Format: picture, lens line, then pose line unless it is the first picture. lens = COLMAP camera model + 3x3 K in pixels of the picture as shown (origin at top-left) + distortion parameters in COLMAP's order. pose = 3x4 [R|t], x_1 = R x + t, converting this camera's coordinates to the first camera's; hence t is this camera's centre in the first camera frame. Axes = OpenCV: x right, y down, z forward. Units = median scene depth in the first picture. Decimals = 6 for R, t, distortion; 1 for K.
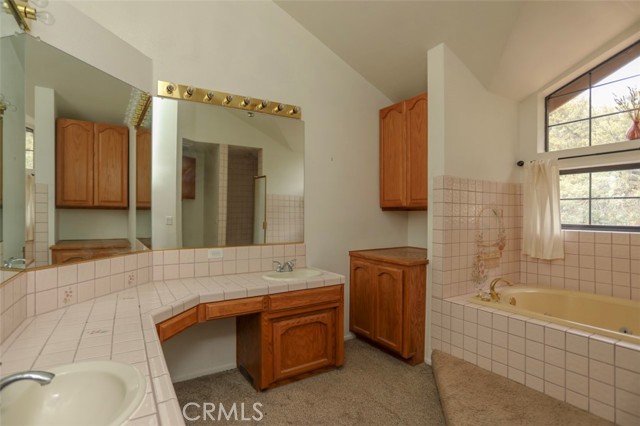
lens RADIAL K [[322.1, 0, 315.3], [0, 322.1, 215.3], [0, 0, 1]] dist [-0.035755, 0.015422]
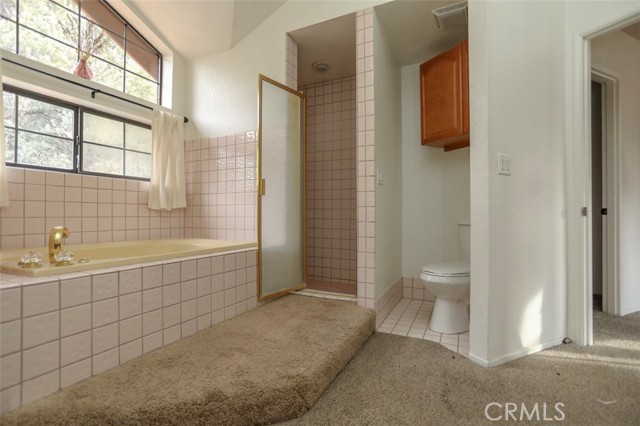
lens RADIAL K [[312.2, 0, 306.9], [0, 312.2, 215.5], [0, 0, 1]] dist [-0.037528, 0.017870]
pose [[-0.510321, -0.004833, 0.859970, -0.131673], [-0.005735, 0.999981, 0.002216, 0.155314], [-0.859965, -0.003801, -0.510339, 0.804360]]
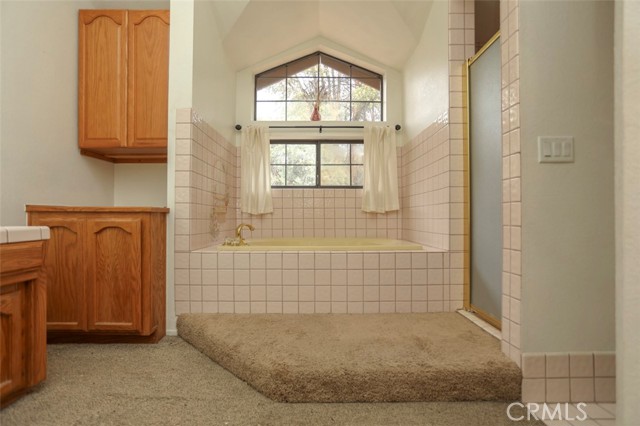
lens RADIAL K [[312.2, 0, 315.4], [0, 312.2, 214.6], [0, 0, 1]] dist [-0.037528, 0.017870]
pose [[0.522495, 0.007347, 0.852610, -0.124580], [-0.001524, 0.999969, -0.007683, 0.159357], [-0.852641, 0.002715, 0.522491, 0.268673]]
